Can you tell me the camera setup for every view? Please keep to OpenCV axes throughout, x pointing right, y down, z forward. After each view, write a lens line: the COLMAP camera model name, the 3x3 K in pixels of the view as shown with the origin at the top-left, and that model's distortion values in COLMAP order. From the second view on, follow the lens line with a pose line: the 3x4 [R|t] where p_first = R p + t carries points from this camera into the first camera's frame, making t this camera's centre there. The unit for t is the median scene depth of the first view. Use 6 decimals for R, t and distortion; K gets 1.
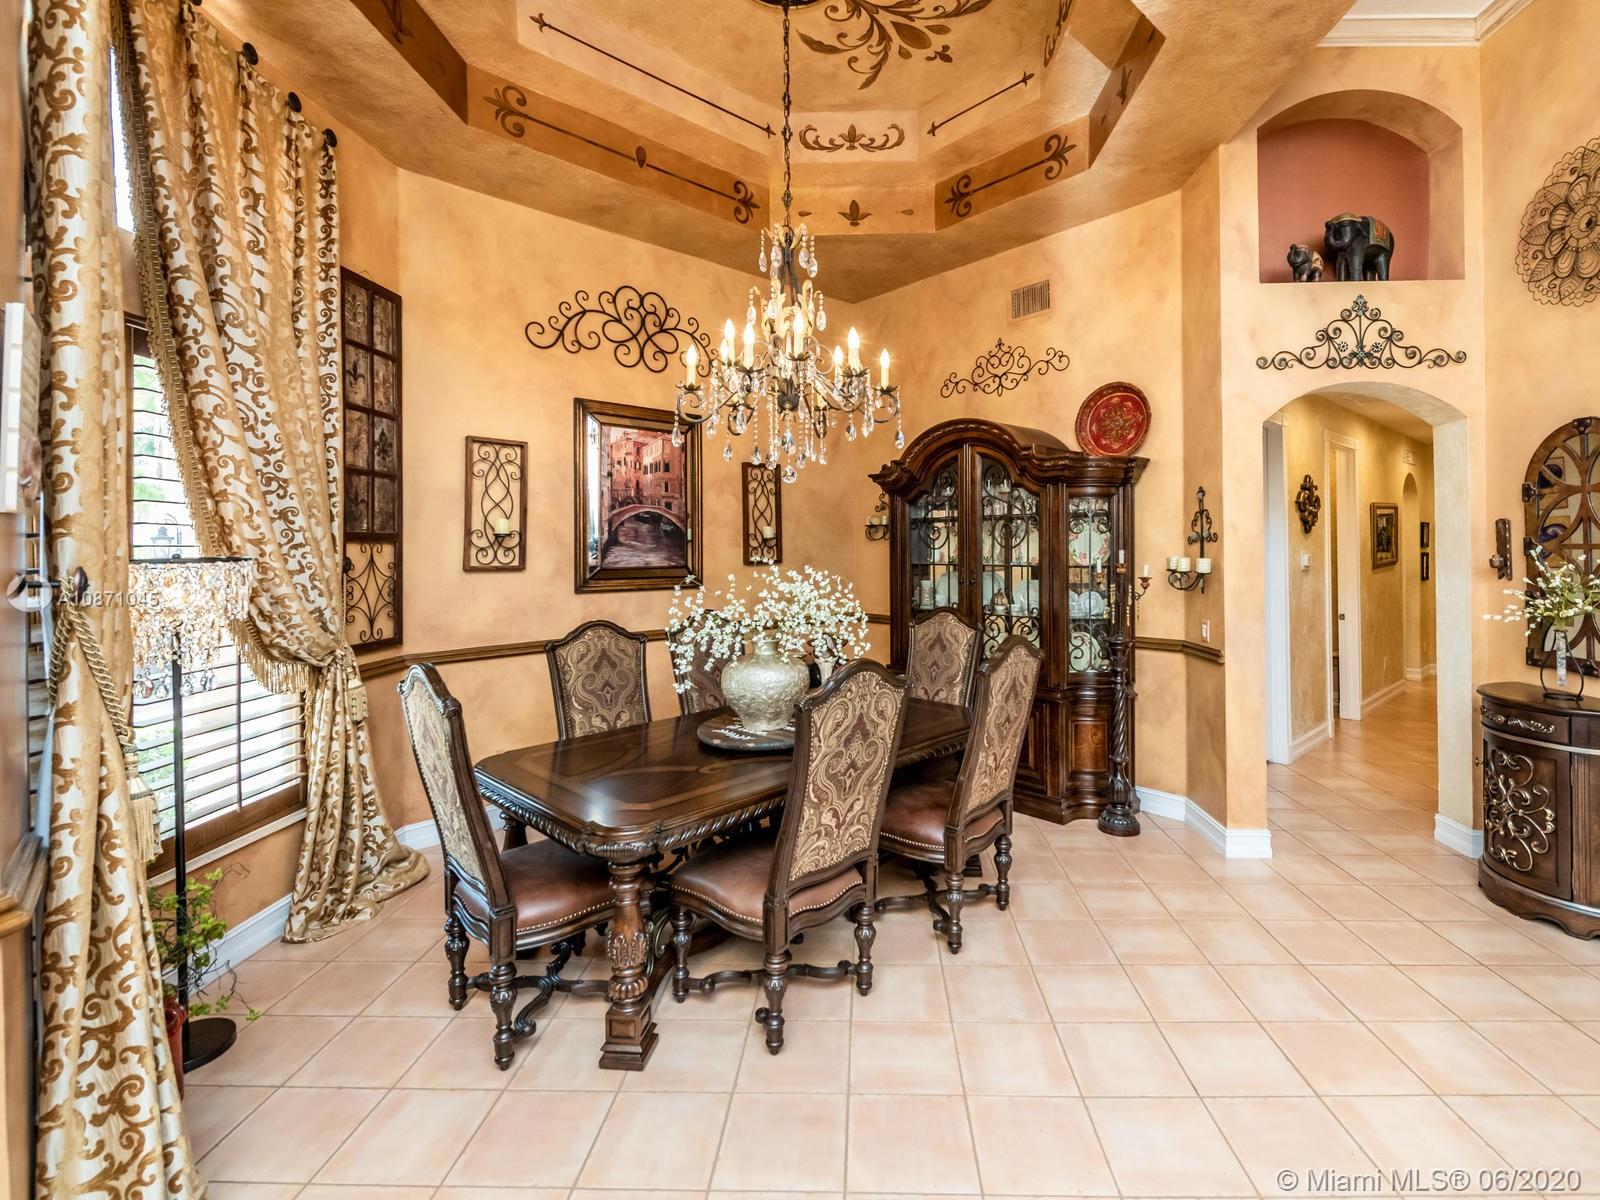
lens RADIAL K [[739.3, 0, 846.1], [0, 739.3, 547.2], [0, 0, 1]] dist [-0.003941, -0.000309]
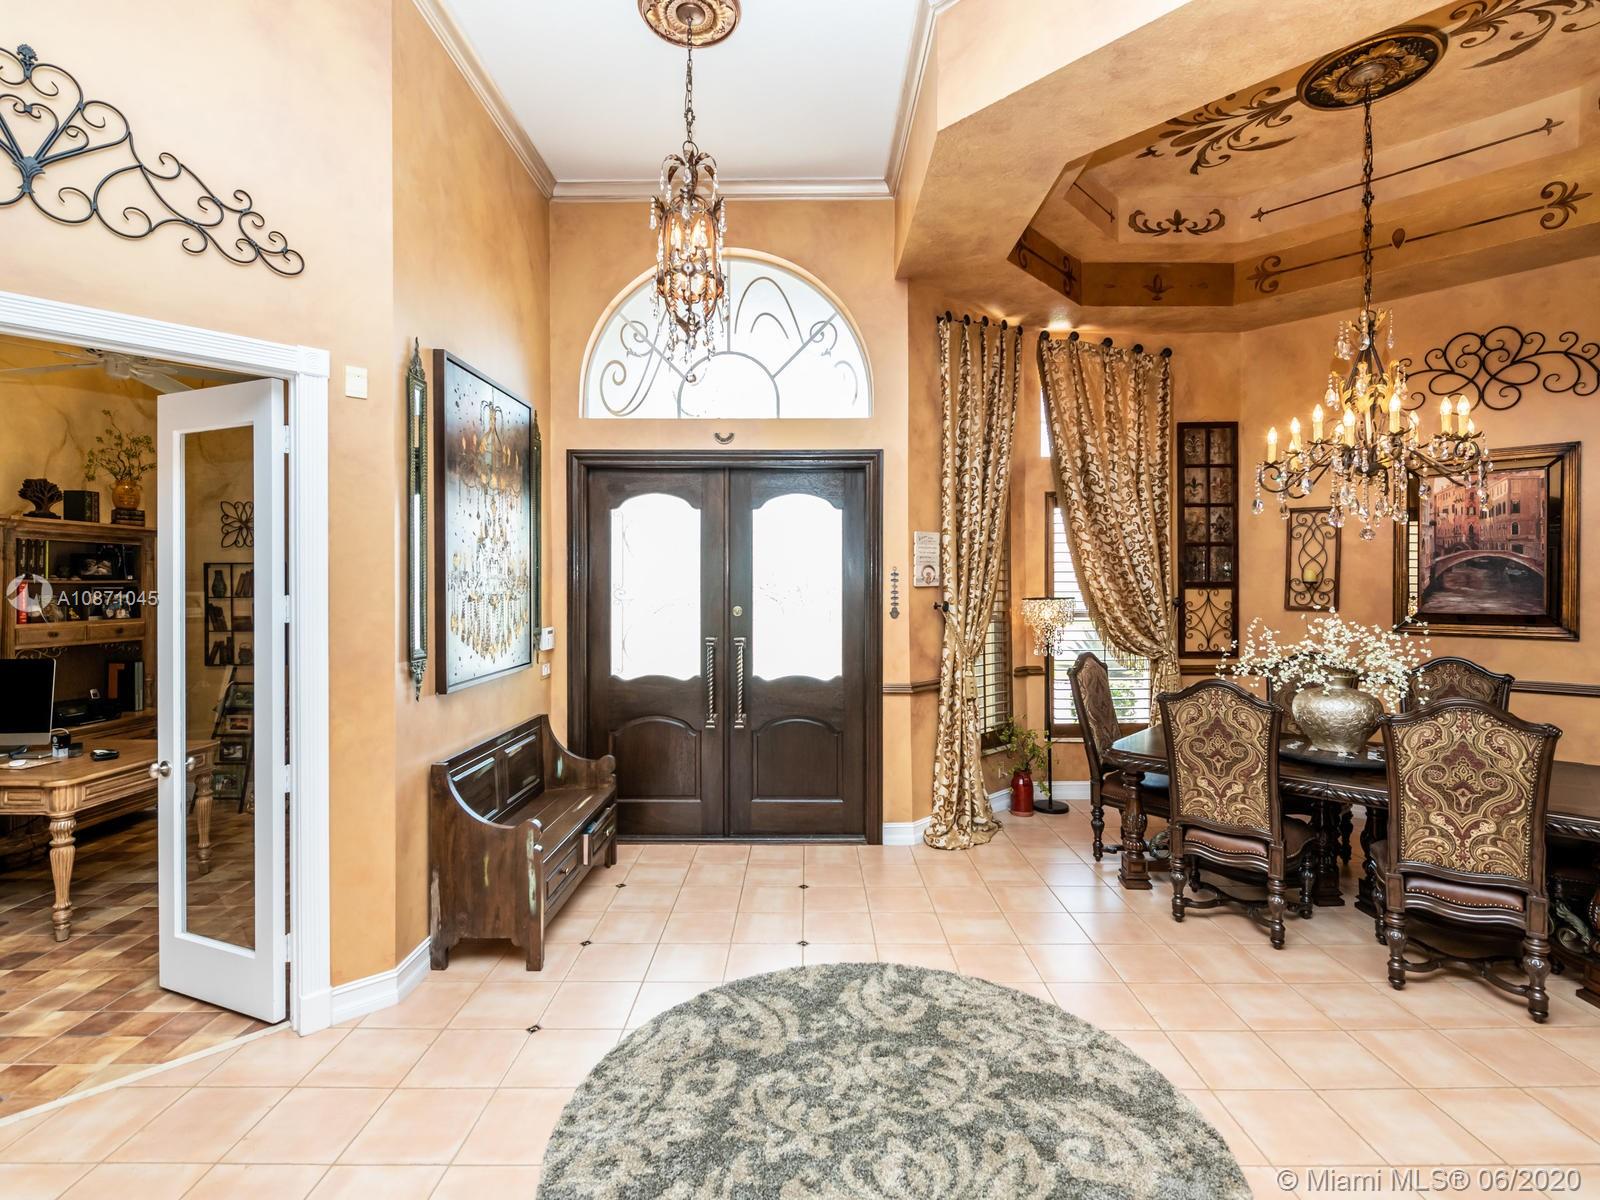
lens RADIAL K [[739.3, 0, 802.4], [0, 739.3, 592.8], [0, 0, 1]] dist [-0.003941, -0.000309]
pose [[0.029958, 0.018193, -0.999386, 0.794667], [0.005720, 0.999815, 0.018372, -0.027371], [0.999535, -0.006266, 0.029849, 0.079432]]
